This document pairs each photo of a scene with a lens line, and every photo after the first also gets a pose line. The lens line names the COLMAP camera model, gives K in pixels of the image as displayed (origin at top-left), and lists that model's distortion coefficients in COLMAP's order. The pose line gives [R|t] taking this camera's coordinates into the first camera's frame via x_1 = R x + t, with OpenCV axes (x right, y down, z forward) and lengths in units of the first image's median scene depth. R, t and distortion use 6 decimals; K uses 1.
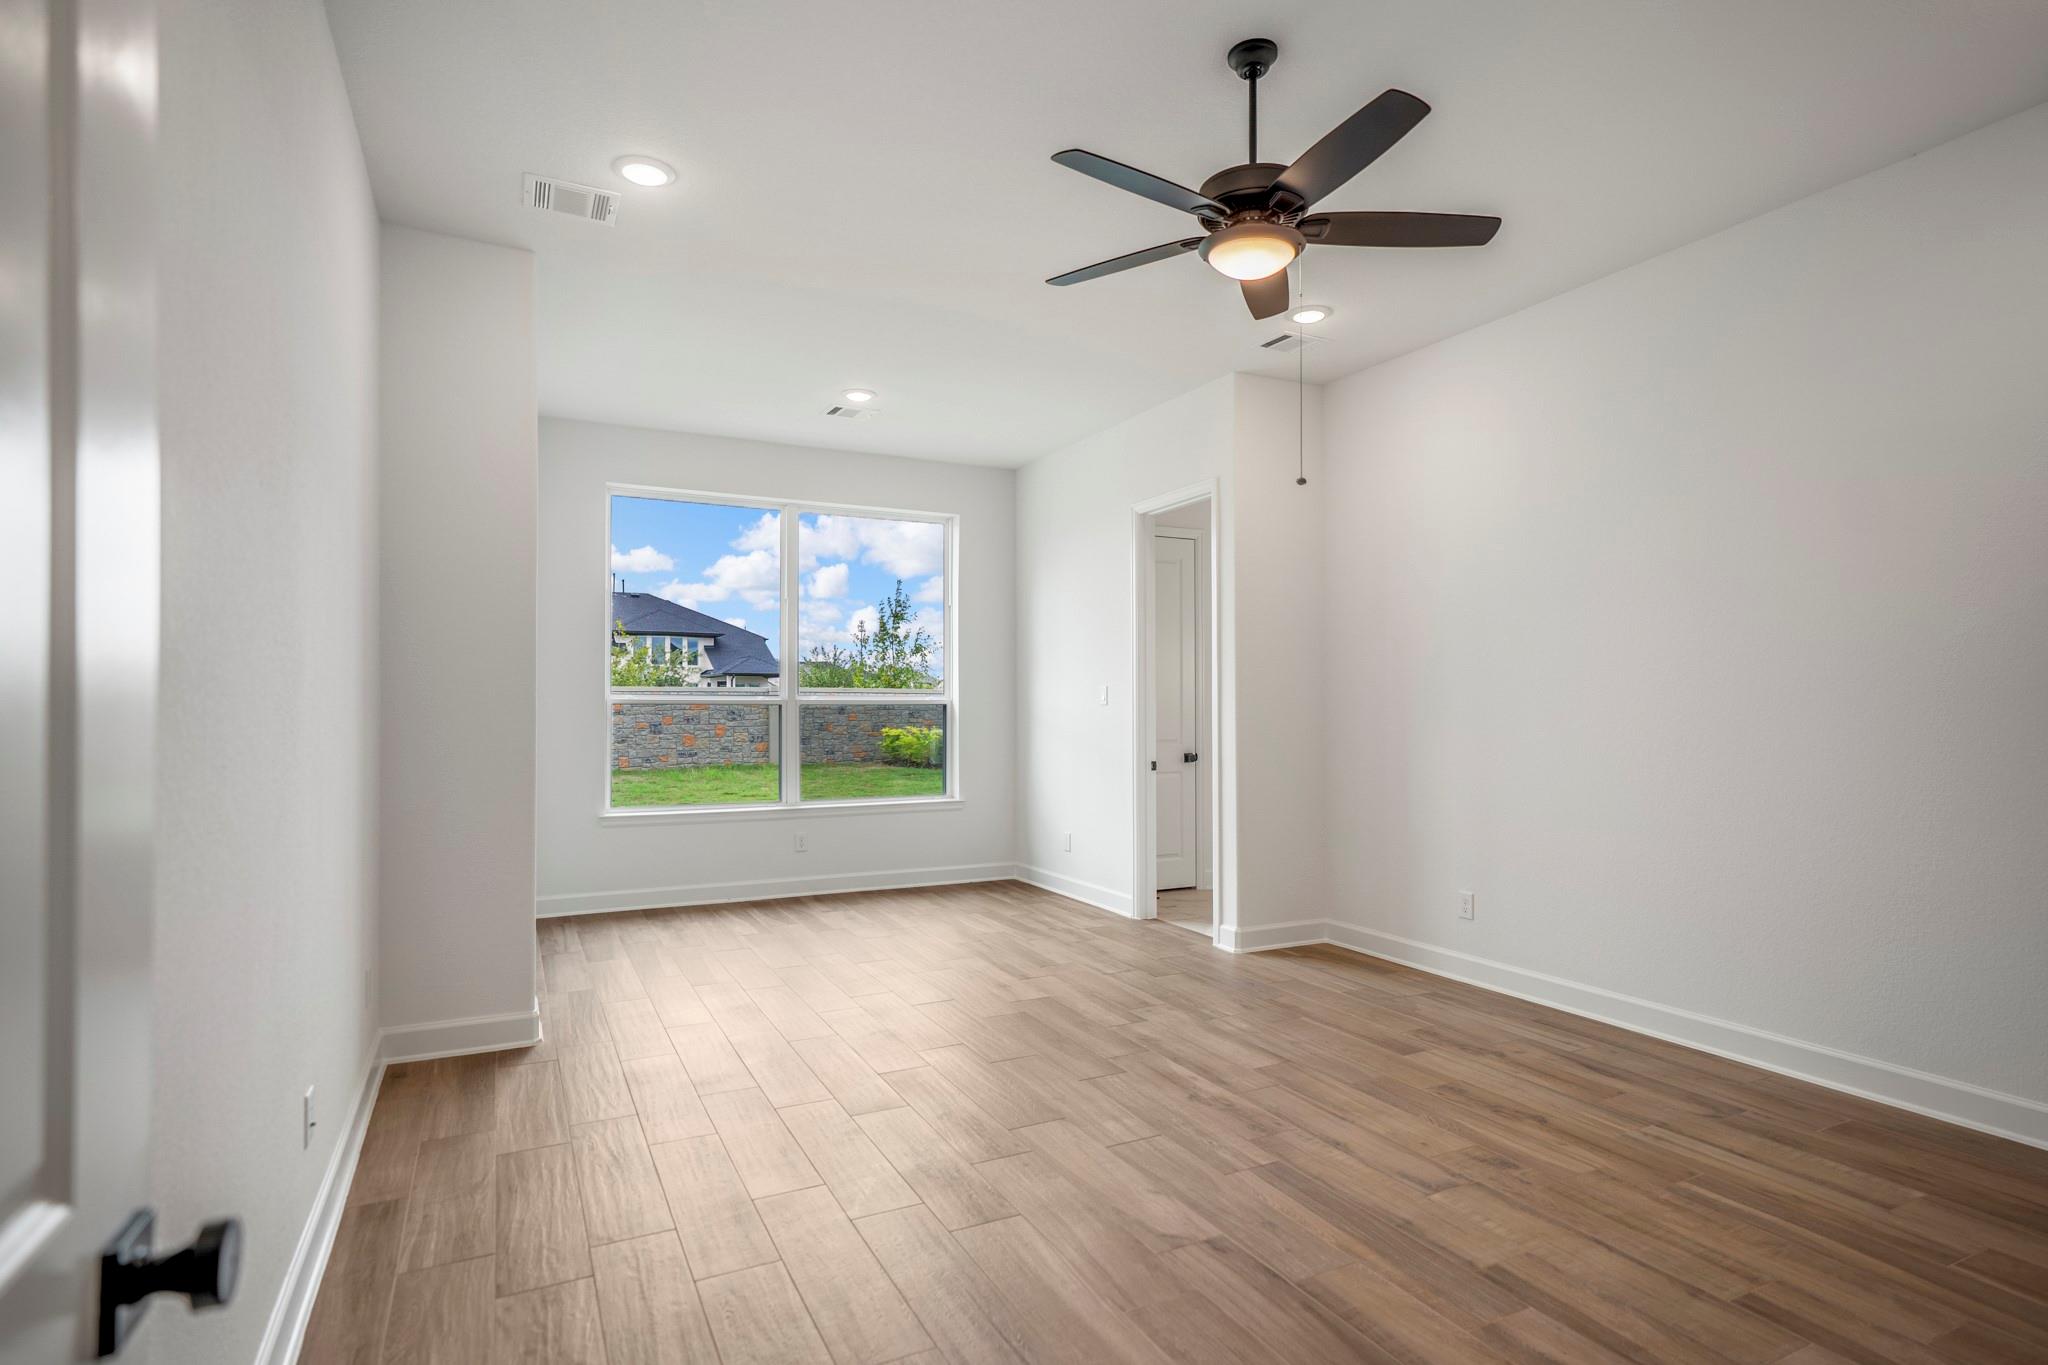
lens RADIAL K [[1030.1, 0, 1008.4], [0, 1030.1, 697.4], [0, 0, 1]] dist [0.009292, 0.000653]
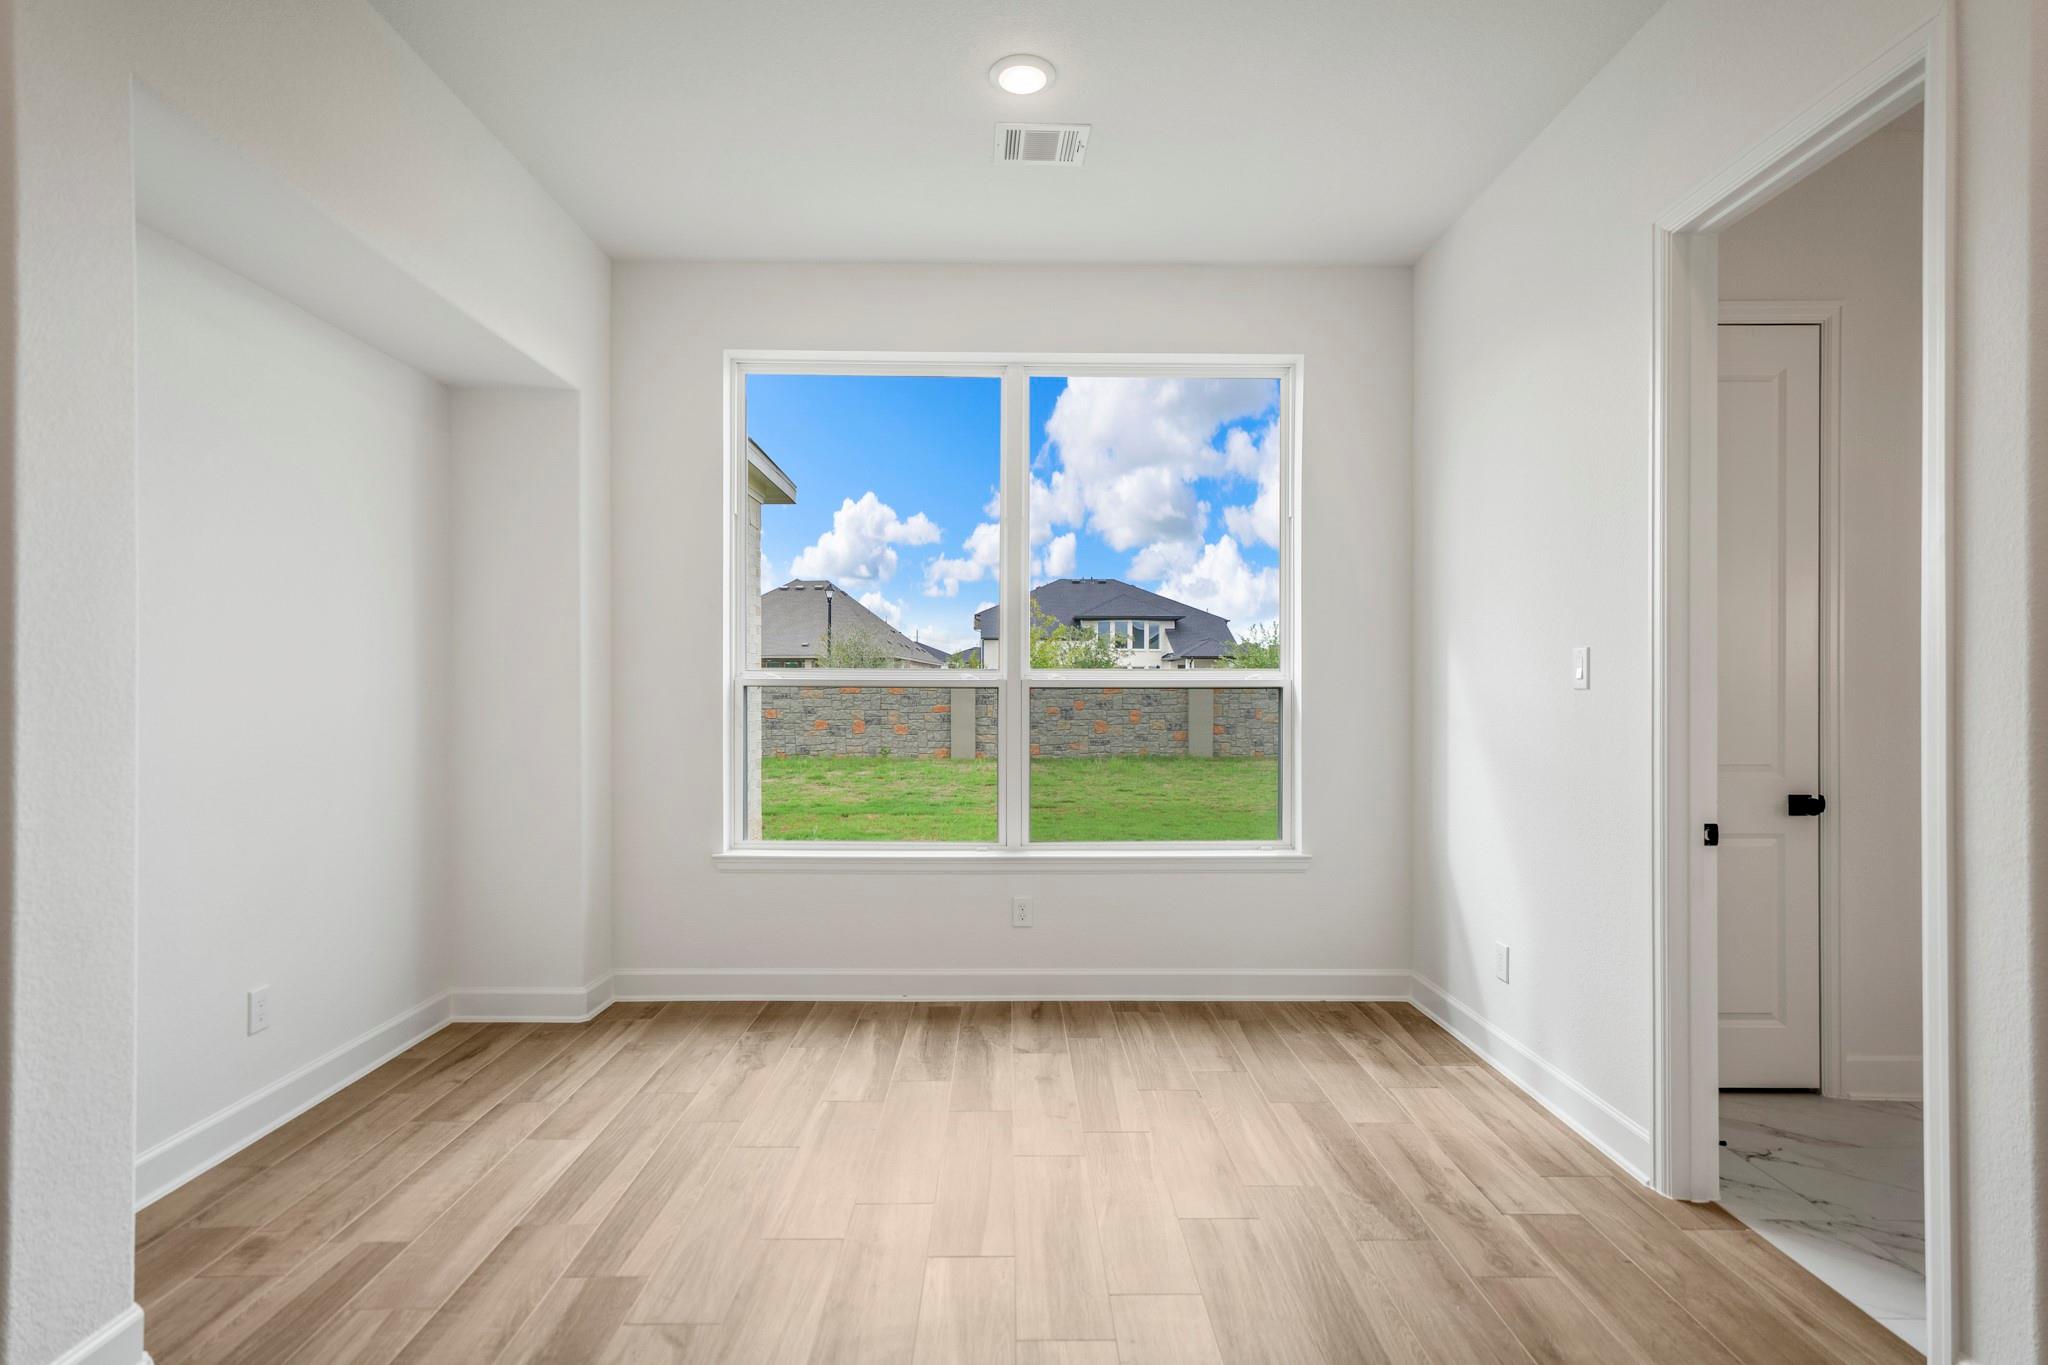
lens RADIAL K [[1030.1, 0, 1021.9], [0, 1030.1, 693.2], [0, 0, 1]] dist [0.009292, 0.000653]
pose [[0.903362, 0.002709, -0.428870, 0.060004], [0.002268, 0.999936, 0.011093, 0.003390], [0.428872, -0.010994, 0.903298, 0.440089]]
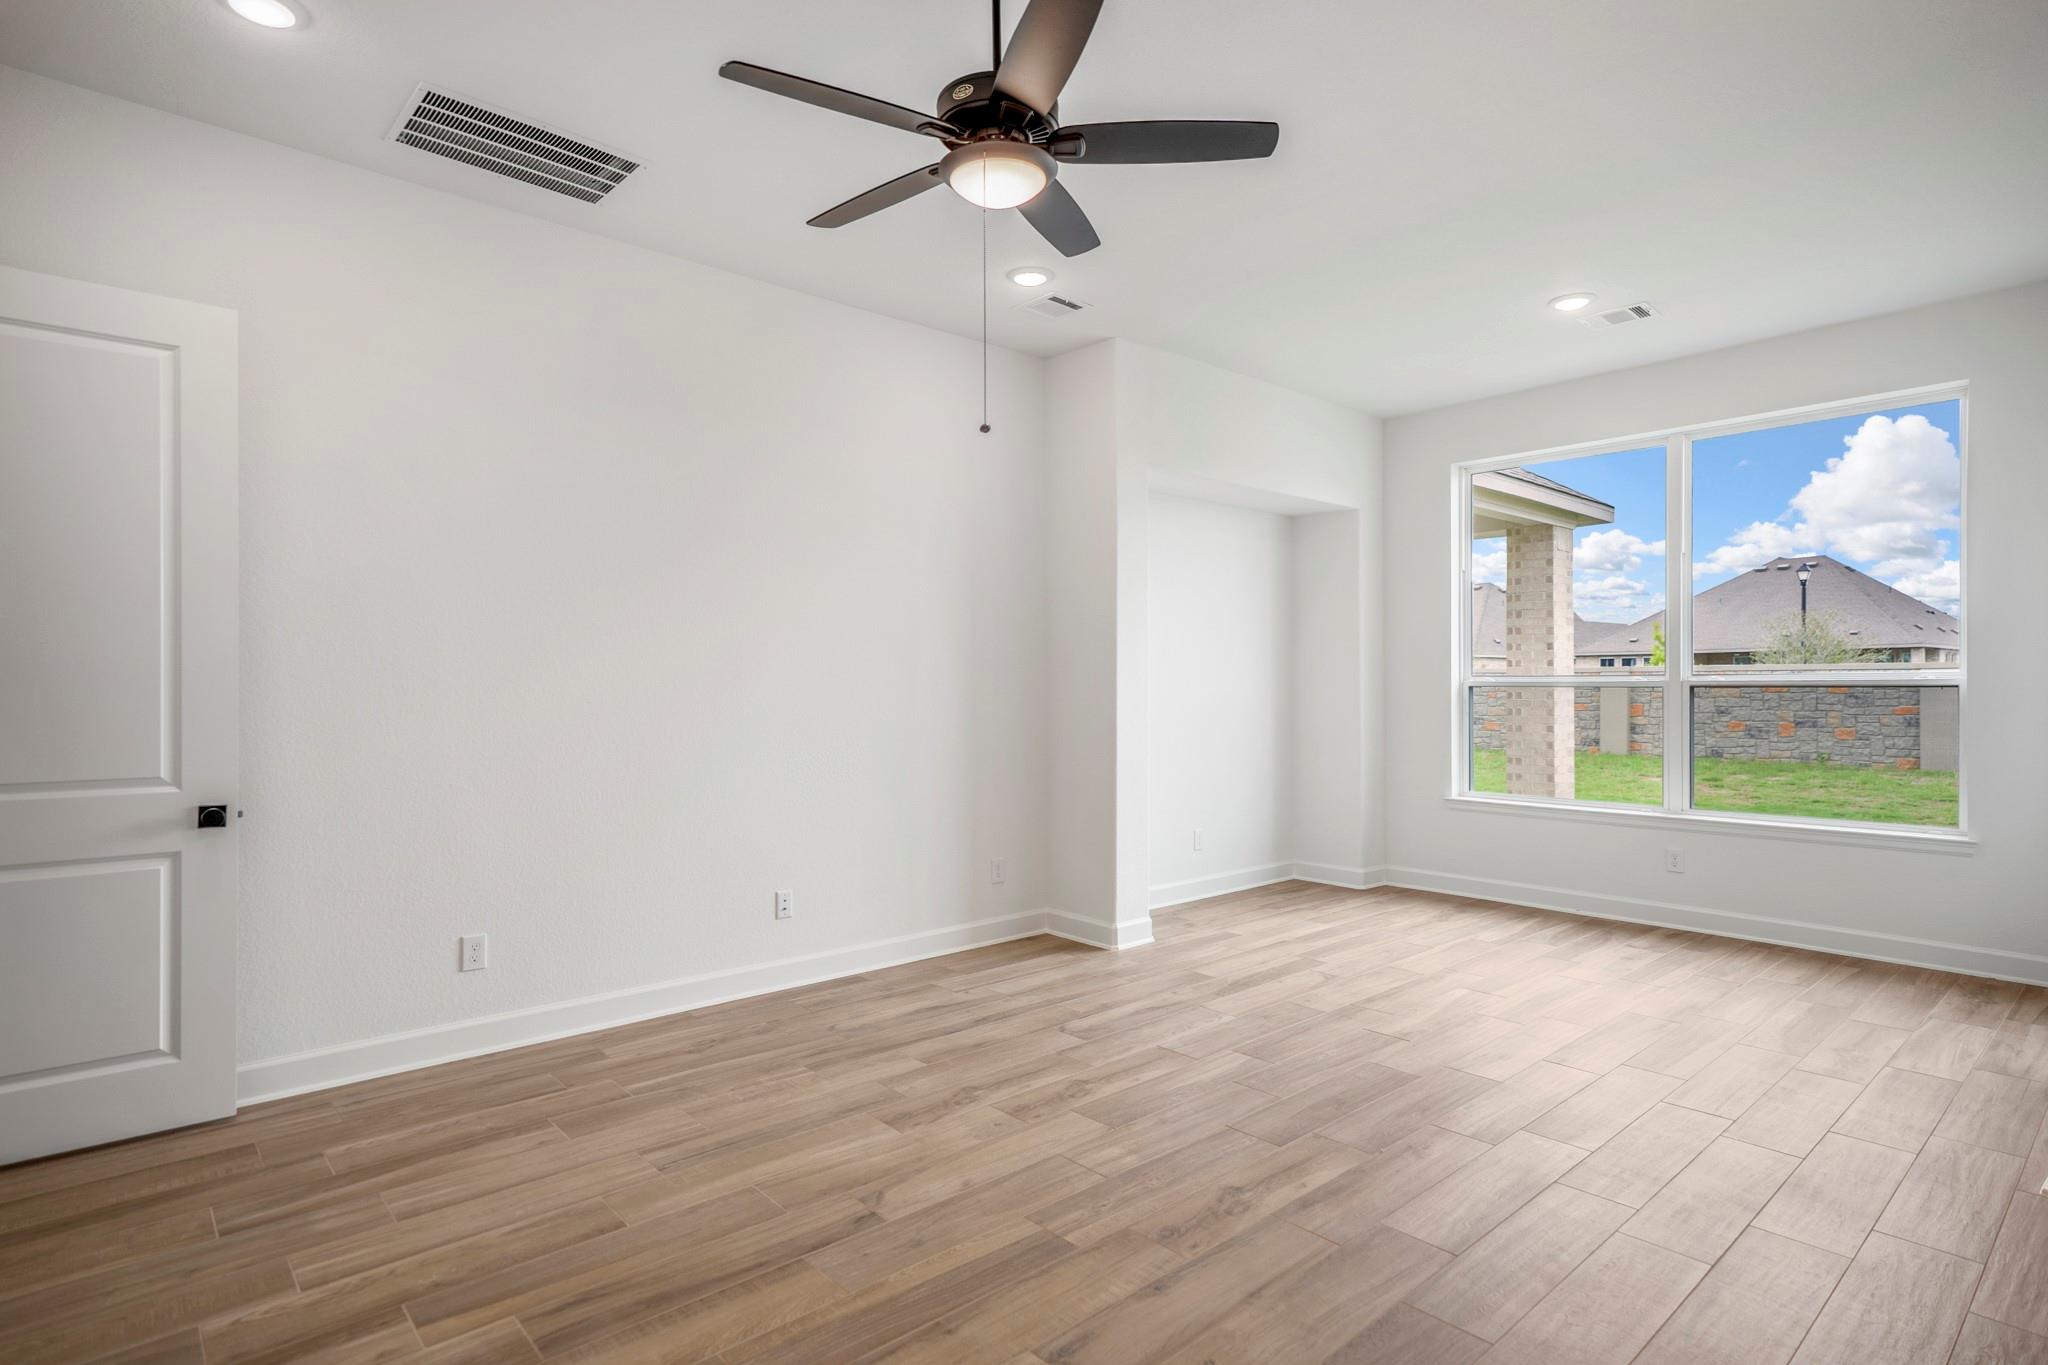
lens RADIAL K [[1030.1, 0, 1030.1], [0, 1030.1, 690.6], [0, 0, 1]] dist [0.009292, 0.000653]
pose [[0.267526, 0.000817, -0.963550, 0.425163], [0.010116, 0.999942, 0.003657, 0.001787], [0.963497, -0.010726, 0.267503, 0.306254]]
